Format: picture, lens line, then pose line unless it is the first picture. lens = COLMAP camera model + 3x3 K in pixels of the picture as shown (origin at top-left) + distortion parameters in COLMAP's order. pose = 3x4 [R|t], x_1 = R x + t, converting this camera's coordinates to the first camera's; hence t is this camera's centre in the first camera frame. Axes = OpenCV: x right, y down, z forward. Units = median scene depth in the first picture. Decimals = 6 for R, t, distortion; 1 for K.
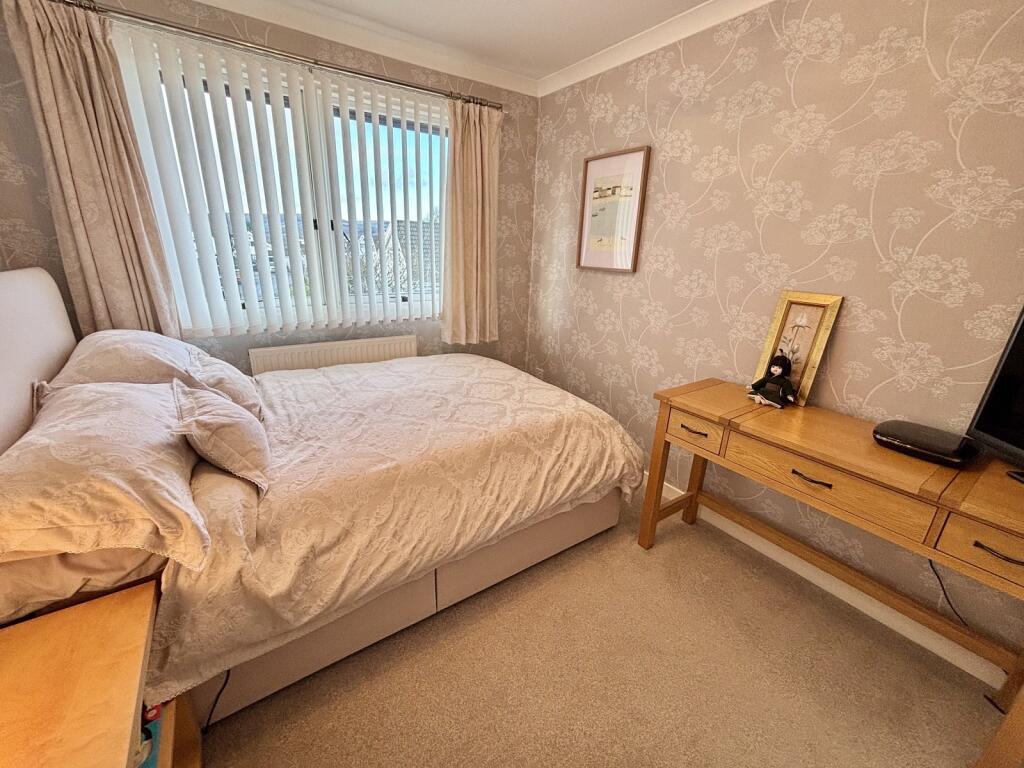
lens RADIAL K [[411.6, 0, 510.4], [0, 411.6, 383.6], [0, 0, 1]] dist [0.000324, -0.000136]
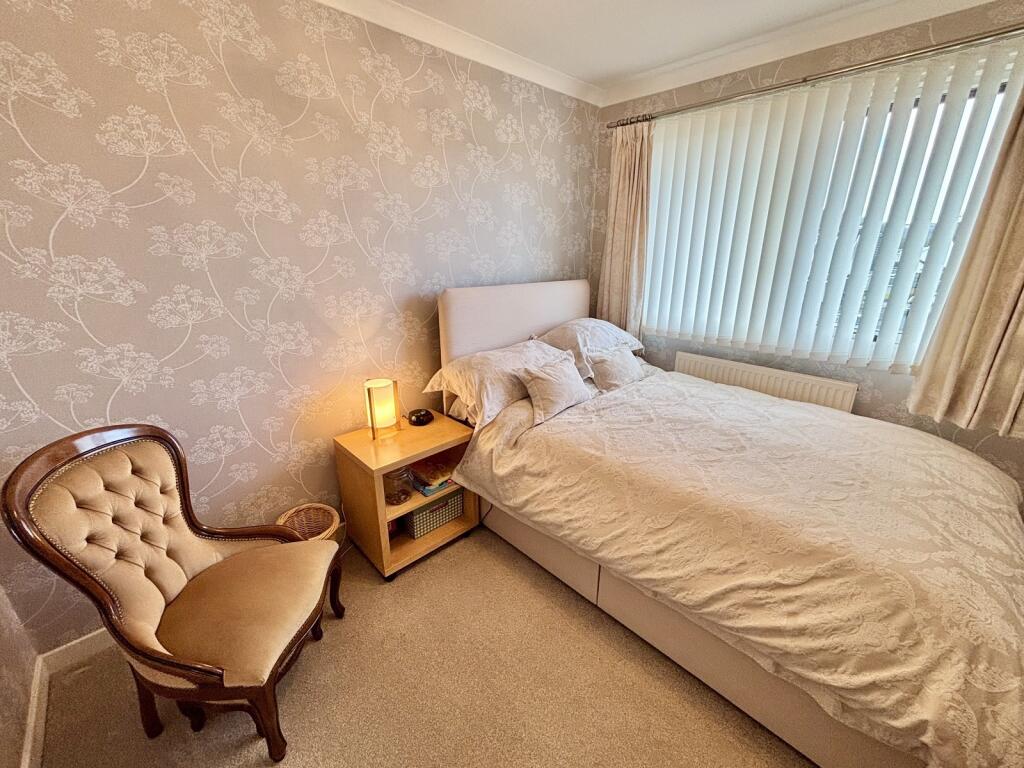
lens RADIAL K [[416.7, 0, 513.0], [0, 416.7, 388.4], [0, 0, 1]] dist [0.000696, -0.000258]
pose [[0.152752, 0.285847, -0.946023, 0.617153], [-0.306819, 0.923671, 0.229552, -0.146328], [0.939430, 0.255193, 0.228795, 0.368108]]
